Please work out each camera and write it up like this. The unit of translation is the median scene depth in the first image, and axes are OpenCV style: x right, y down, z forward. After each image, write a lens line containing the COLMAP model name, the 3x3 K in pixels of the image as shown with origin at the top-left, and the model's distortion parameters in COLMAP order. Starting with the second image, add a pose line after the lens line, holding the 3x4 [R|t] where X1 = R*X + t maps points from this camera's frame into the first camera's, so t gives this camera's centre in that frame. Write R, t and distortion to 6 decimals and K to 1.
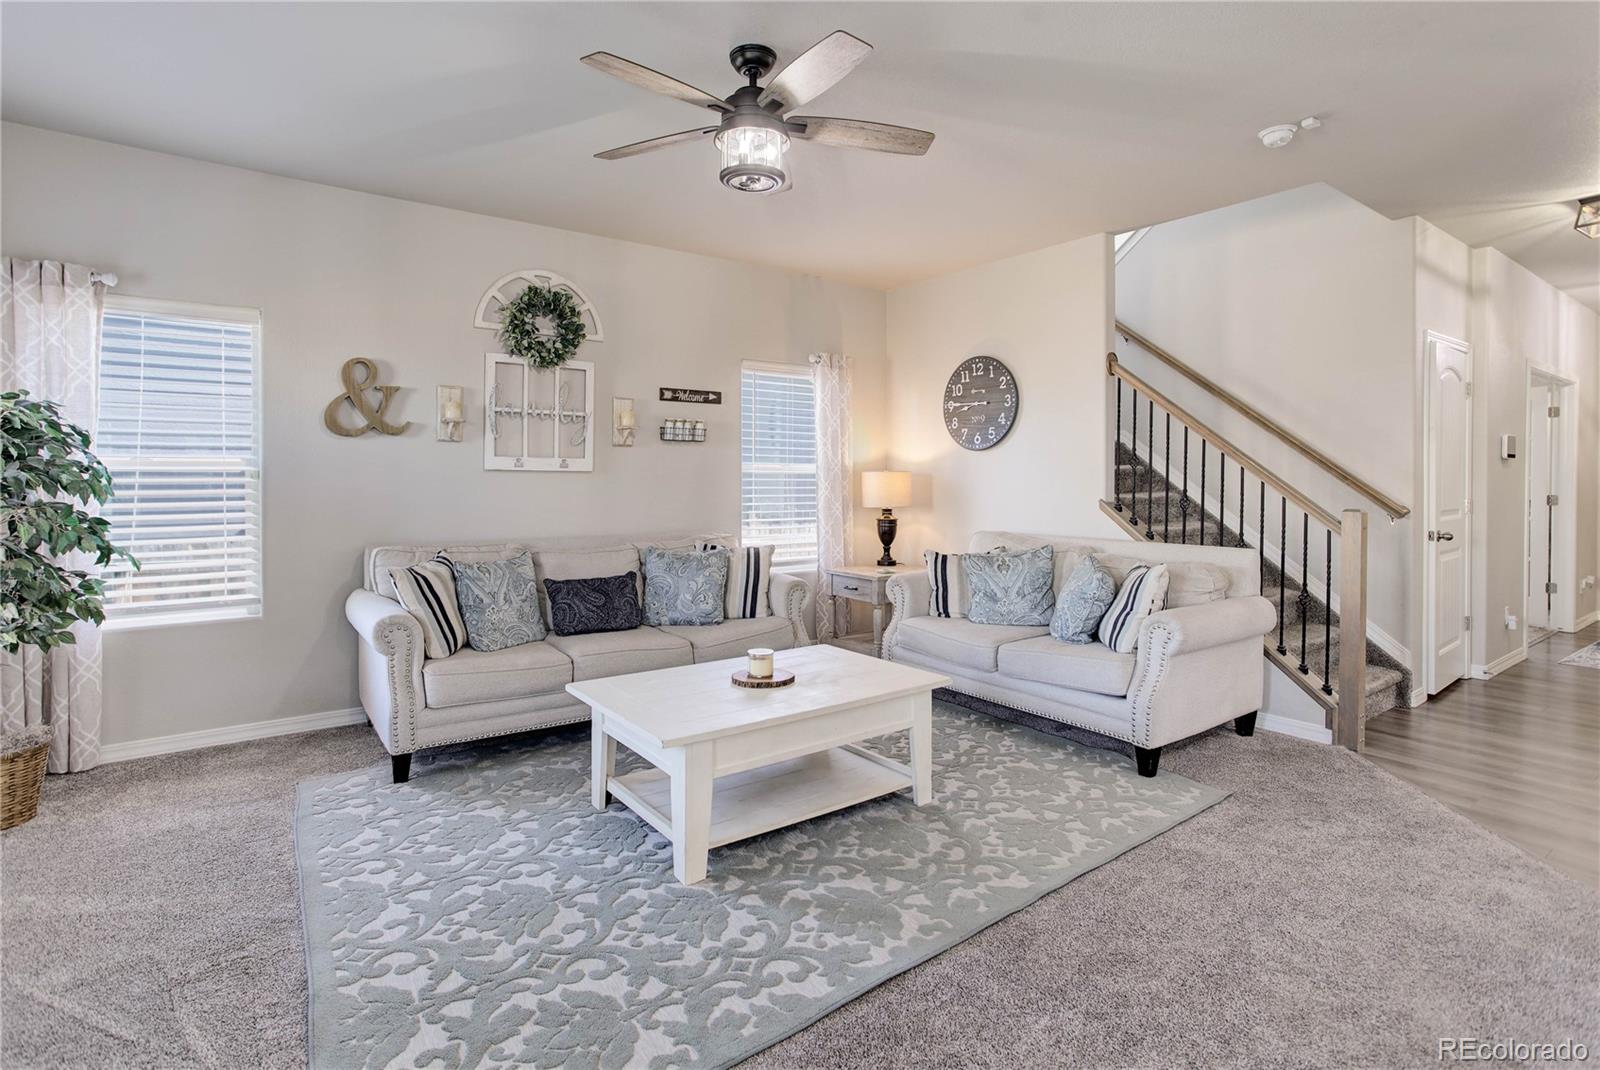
lens RADIAL K [[780.2, 0, 795.0], [0, 780.2, 485.2], [0, 0, 1]] dist [-0.044752, 0.000498]
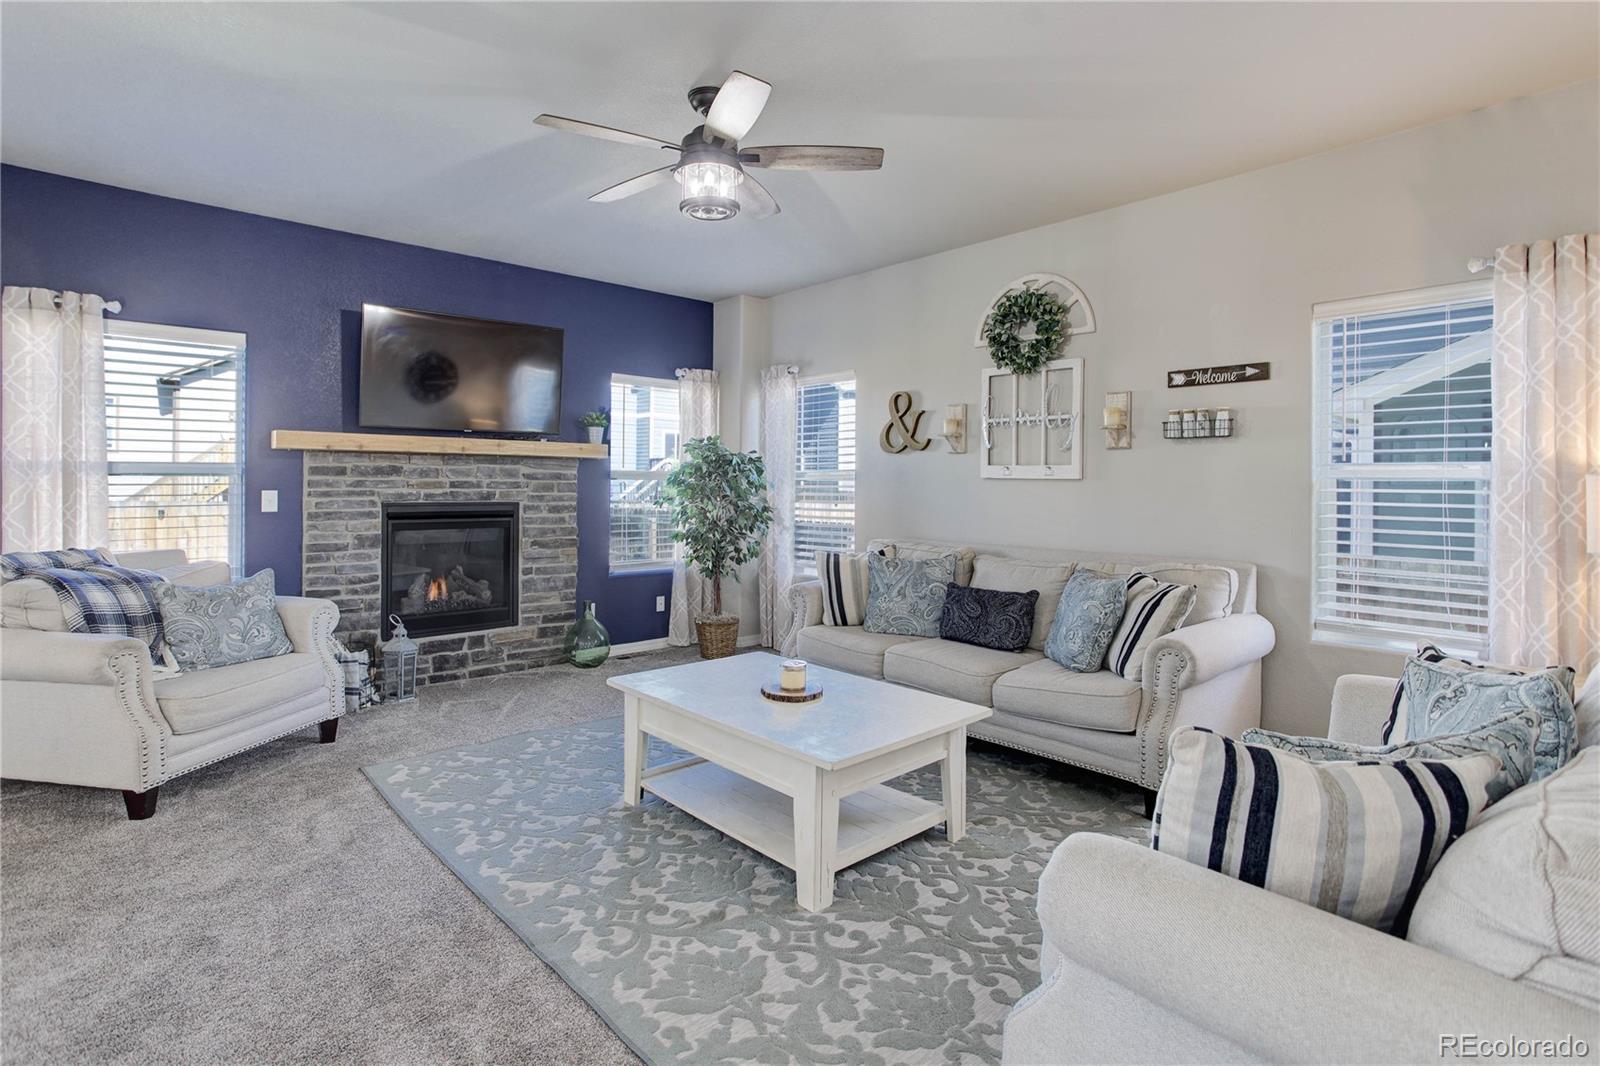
lens RADIAL K [[780.2, 0, 795.0], [0, 780.2, 483.2], [0, 0, 1]] dist [-0.044752, 0.000498]
pose [[0.105284, 0.000294, -0.994442, 0.843028], [-0.012605, 0.999920, -0.001039, -0.011002], [0.994362, 0.012644, 0.105279, 0.816935]]
